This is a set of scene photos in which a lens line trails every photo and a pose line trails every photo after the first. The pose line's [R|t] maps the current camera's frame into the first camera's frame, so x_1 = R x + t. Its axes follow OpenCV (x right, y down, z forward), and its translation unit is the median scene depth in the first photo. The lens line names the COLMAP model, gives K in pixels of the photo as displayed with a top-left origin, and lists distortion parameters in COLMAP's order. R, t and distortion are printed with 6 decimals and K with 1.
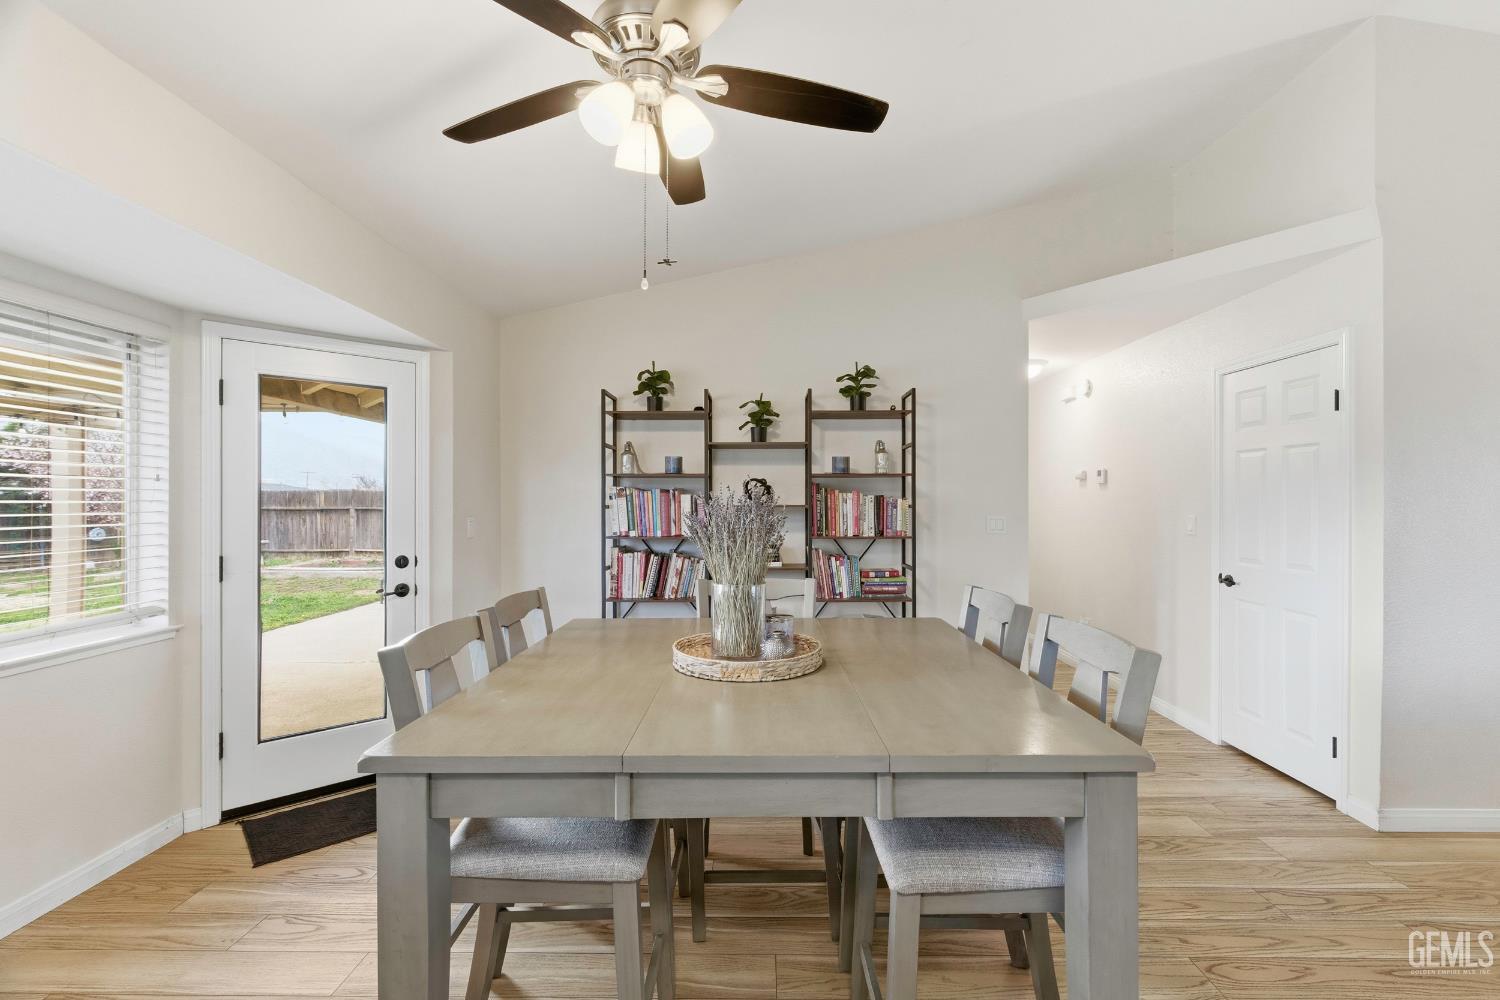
lens RADIAL K [[692.5, 0, 751.5], [0, 692.5, 502.6], [0, 0, 1]] dist [0.002954, 0.000085]
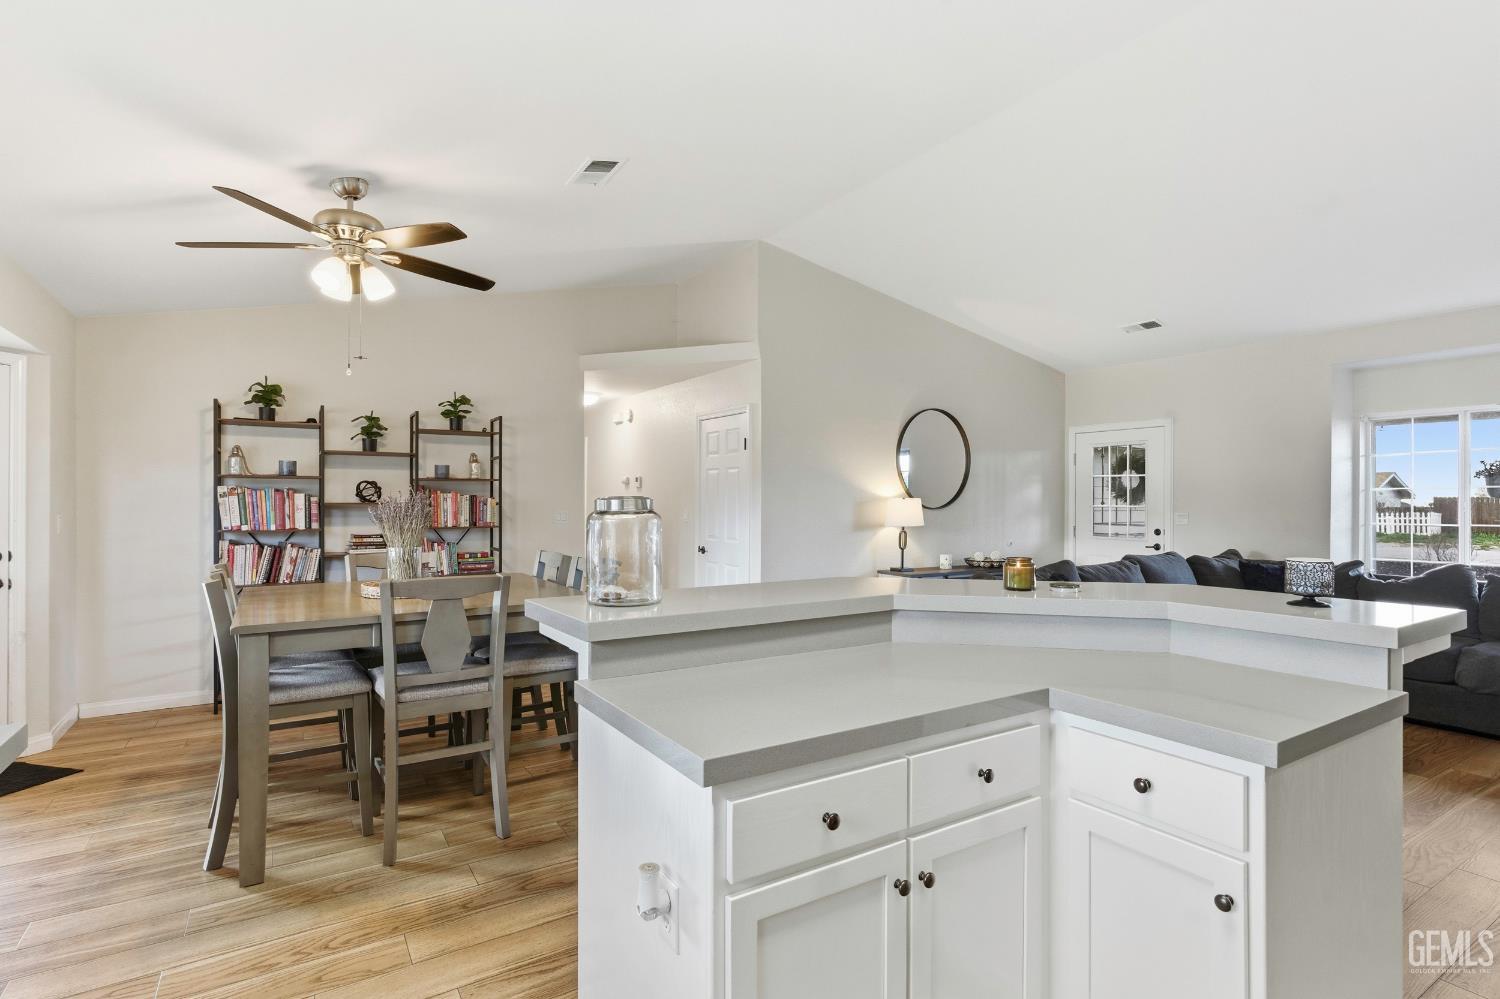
lens RADIAL K [[727.6, 0, 750.4], [0, 727.6, 500.8], [0, 0, 1]] dist [-0.001037, -0.000558]
pose [[0.837578, 0.002083, 0.546314, -0.127570], [-0.001543, 0.999998, -0.001448, 0.001455], [-0.546316, 0.000370, 0.837579, -0.437827]]
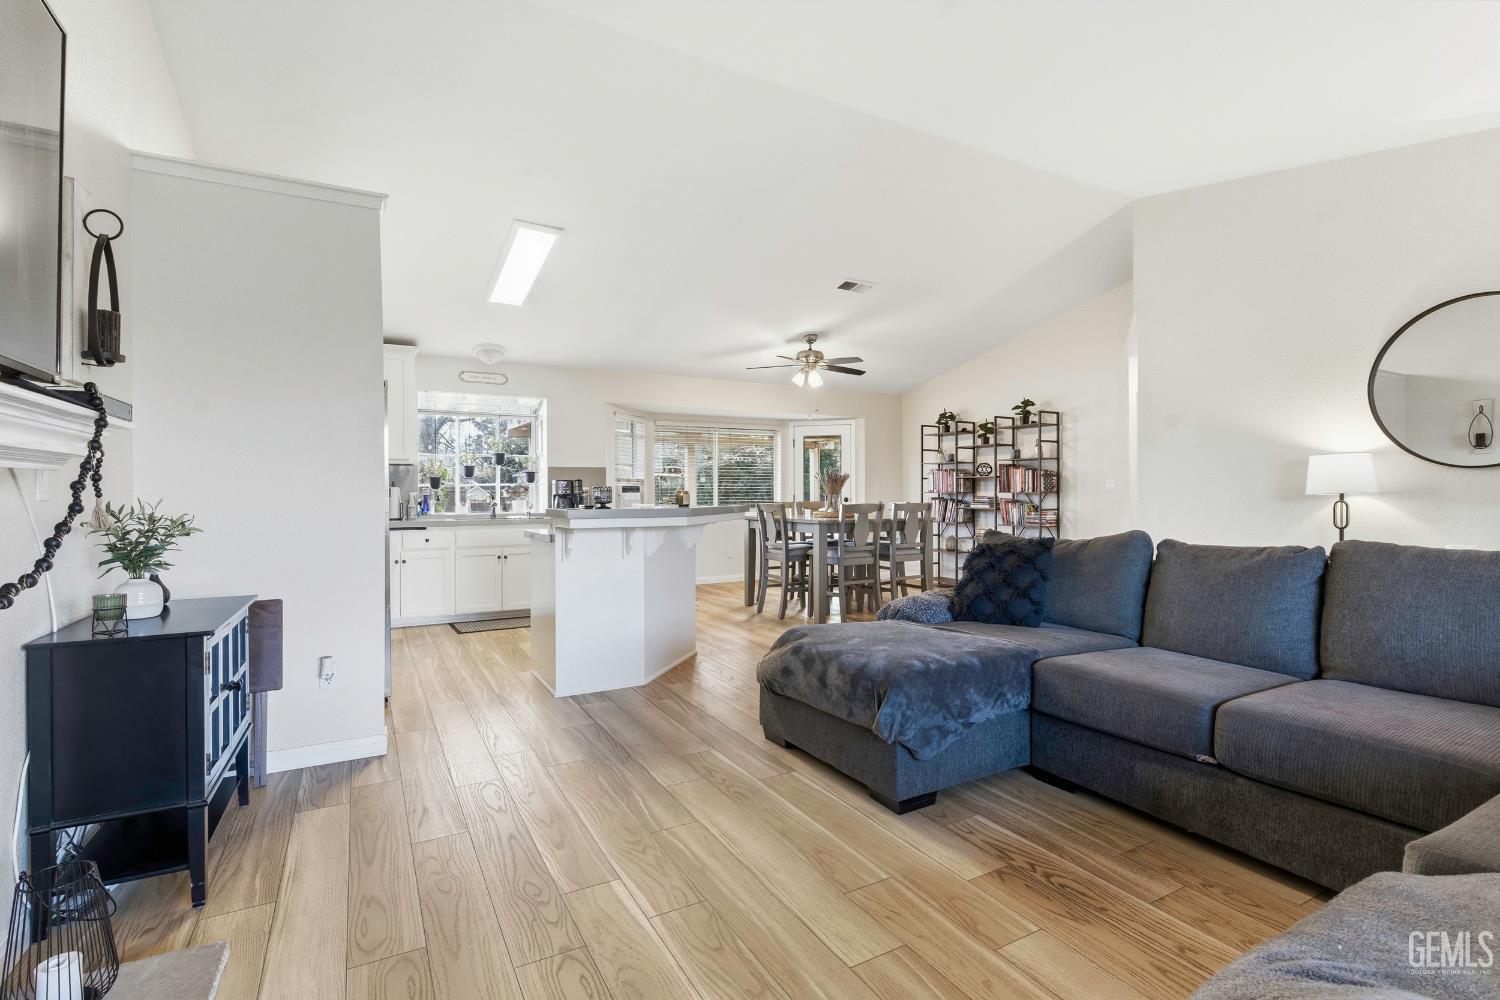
lens RADIAL K [[727.6, 0, 749.3], [0, 727.6, 498.3], [0, 0, 1]] dist [-0.001037, -0.000558]
pose [[0.470396, 0.006268, -0.882433, 1.500890], [0.000864, 0.999971, 0.007563, 0.048755], [0.882455, -0.004320, 0.470377, -0.541679]]
